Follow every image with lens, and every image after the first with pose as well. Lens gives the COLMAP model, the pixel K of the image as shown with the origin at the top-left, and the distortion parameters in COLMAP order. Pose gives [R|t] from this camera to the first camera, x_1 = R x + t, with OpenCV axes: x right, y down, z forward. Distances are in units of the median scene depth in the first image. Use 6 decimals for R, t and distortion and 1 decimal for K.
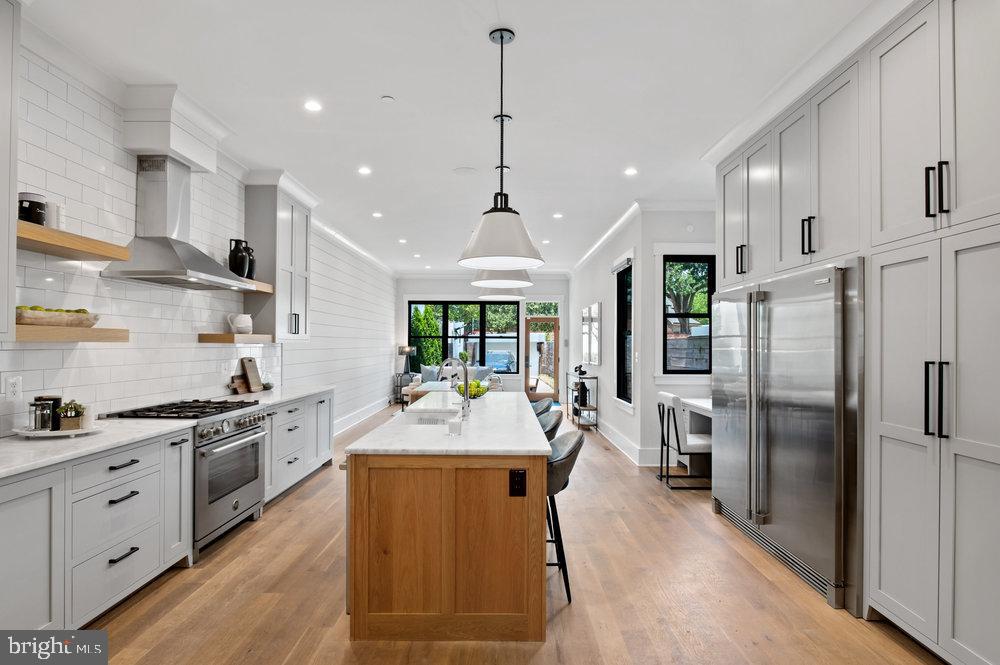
lens RADIAL K [[532.1, 0, 503.6], [0, 532.1, 337.0], [0, 0, 1]] dist [0.000356, 0.000068]
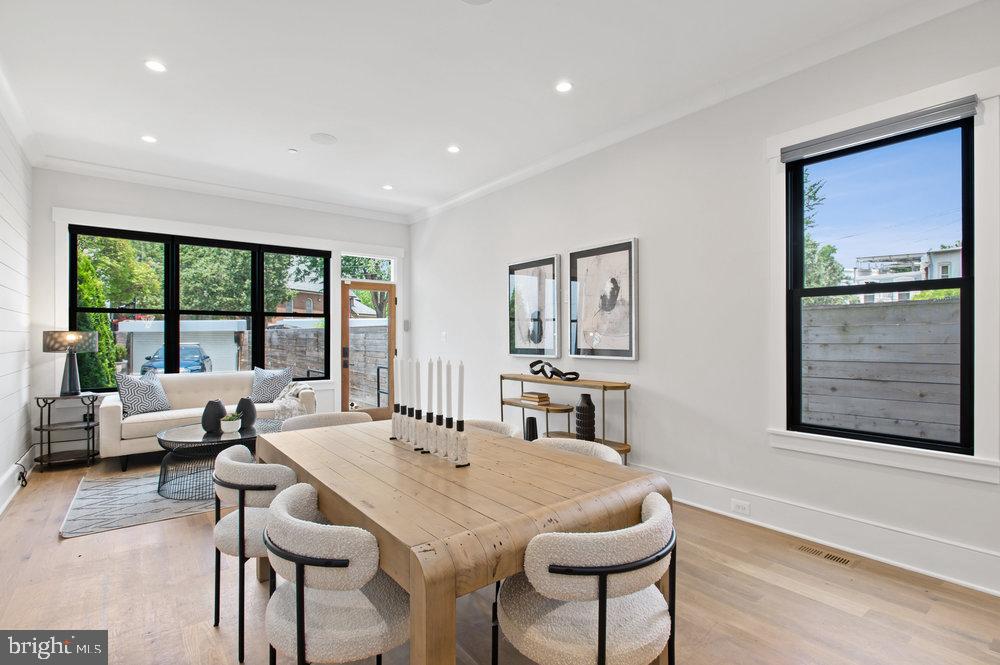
lens RADIAL K [[479.2, 0, 498.7], [0, 479.2, 333.5], [0, 0, 1]] dist [-0.004096, -0.000055]
pose [[0.794786, -0.003198, 0.606881, -0.156580], [-0.001675, 0.999971, 0.007463, 0.018290], [-0.606887, -0.006948, 0.794758, 0.550574]]
